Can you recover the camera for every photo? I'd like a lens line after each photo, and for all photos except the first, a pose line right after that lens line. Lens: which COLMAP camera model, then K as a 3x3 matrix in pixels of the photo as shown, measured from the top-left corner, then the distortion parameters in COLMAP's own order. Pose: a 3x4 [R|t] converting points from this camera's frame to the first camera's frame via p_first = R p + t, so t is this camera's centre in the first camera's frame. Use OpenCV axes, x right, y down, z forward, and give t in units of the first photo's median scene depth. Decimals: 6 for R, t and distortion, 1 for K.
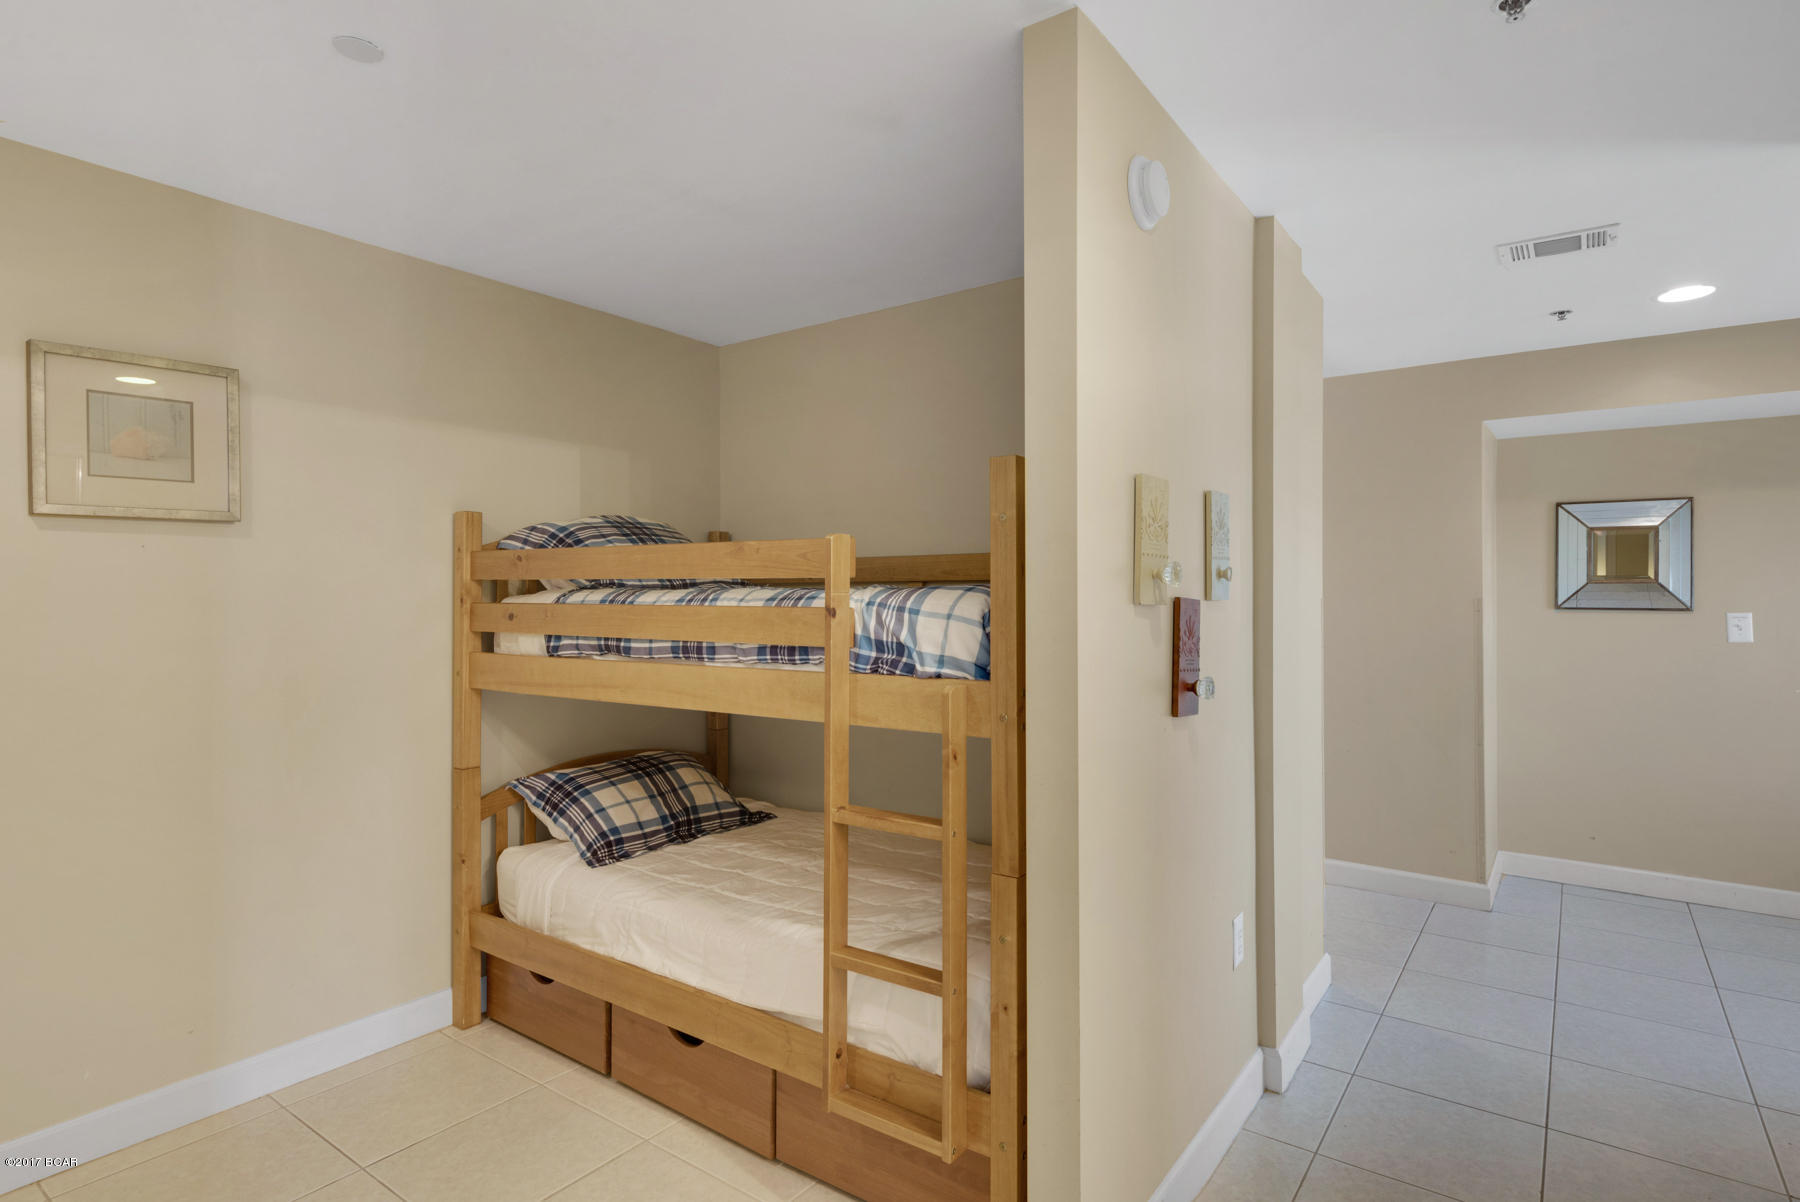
lens RADIAL K [[912.3, 0, 900.0], [0, 912.3, 601.0], [0, 0, 1]] dist [0.001844, 0.000074]
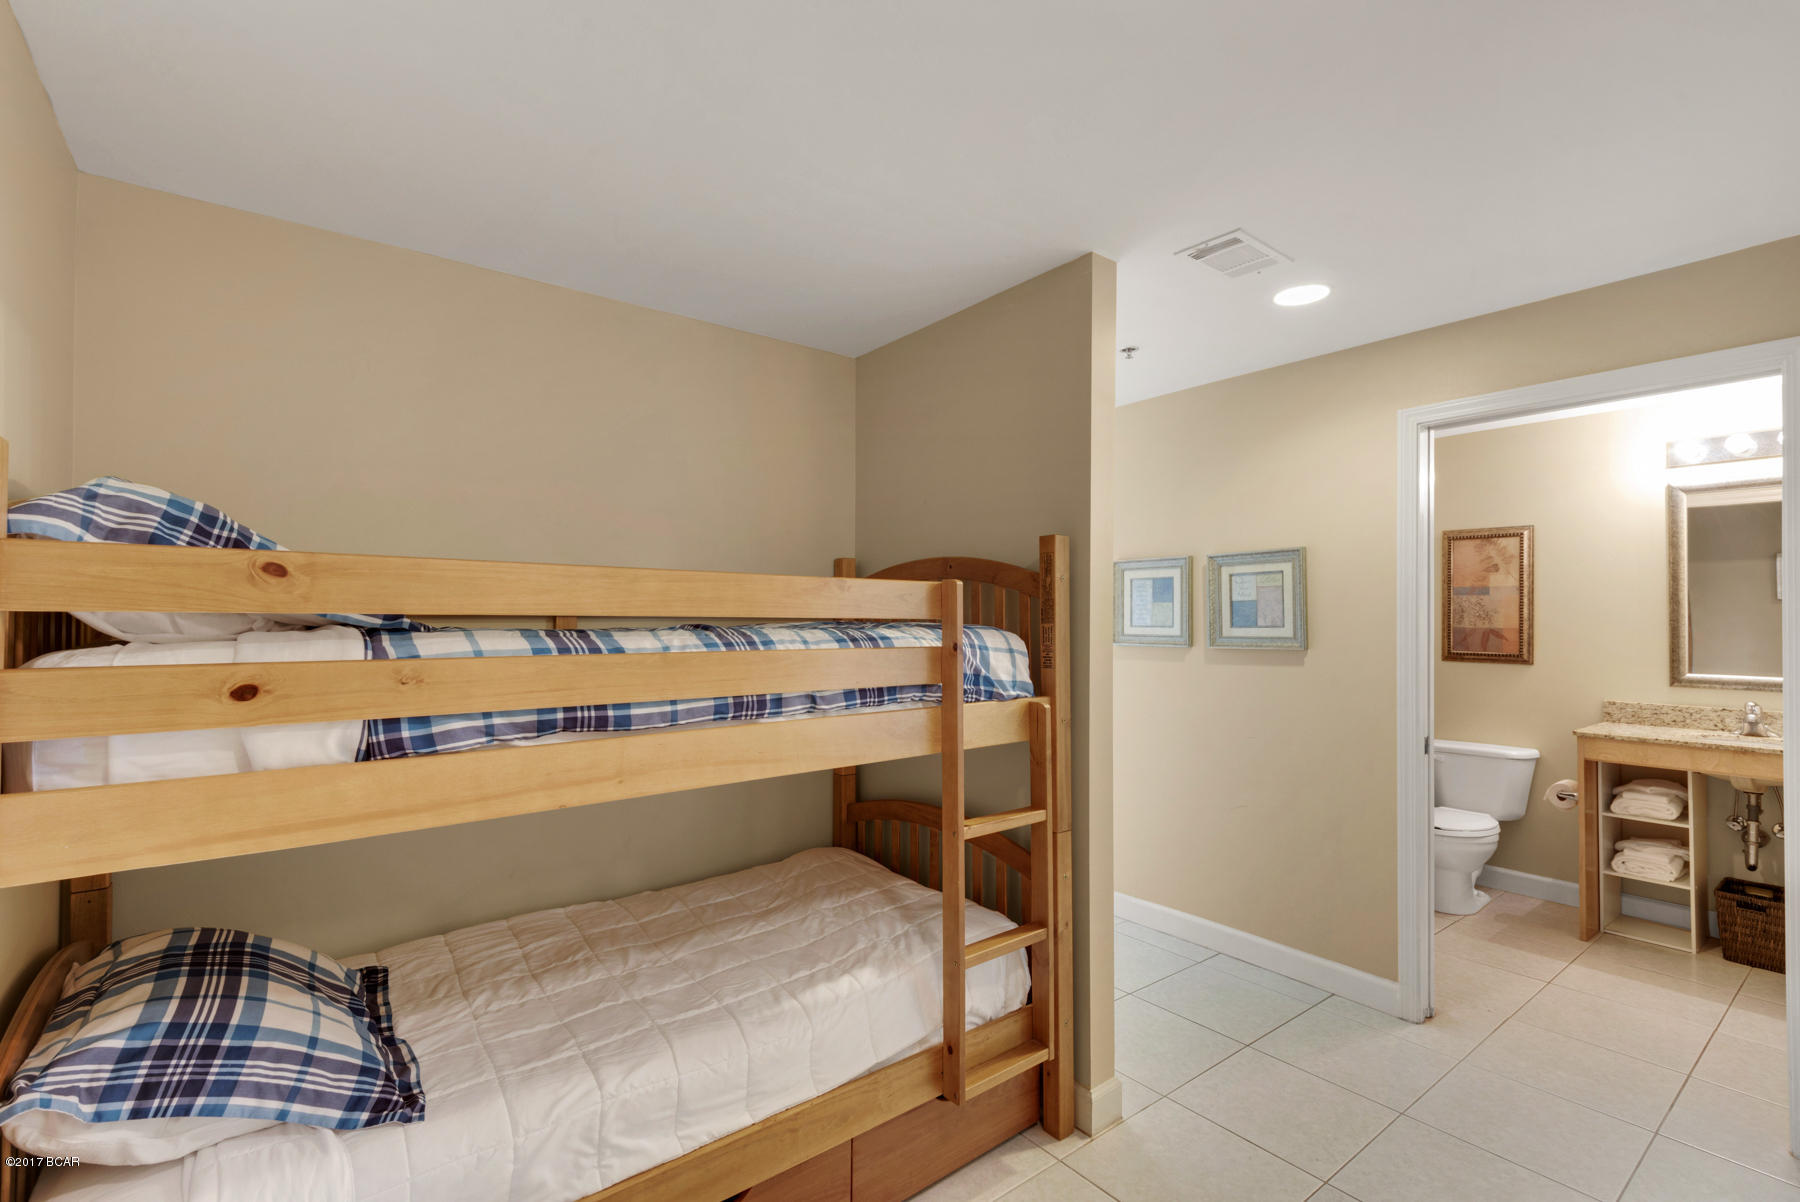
lens RADIAL K [[826.7, 0, 913.3], [0, 826.7, 613.8], [0, 0, 1]] dist [0.001691, 0.000273]
pose [[0.262404, 0.004252, 0.964949, -0.877822], [0.005167, 0.999970, -0.005811, -0.022371], [-0.964944, 0.006511, 0.262374, 0.656057]]
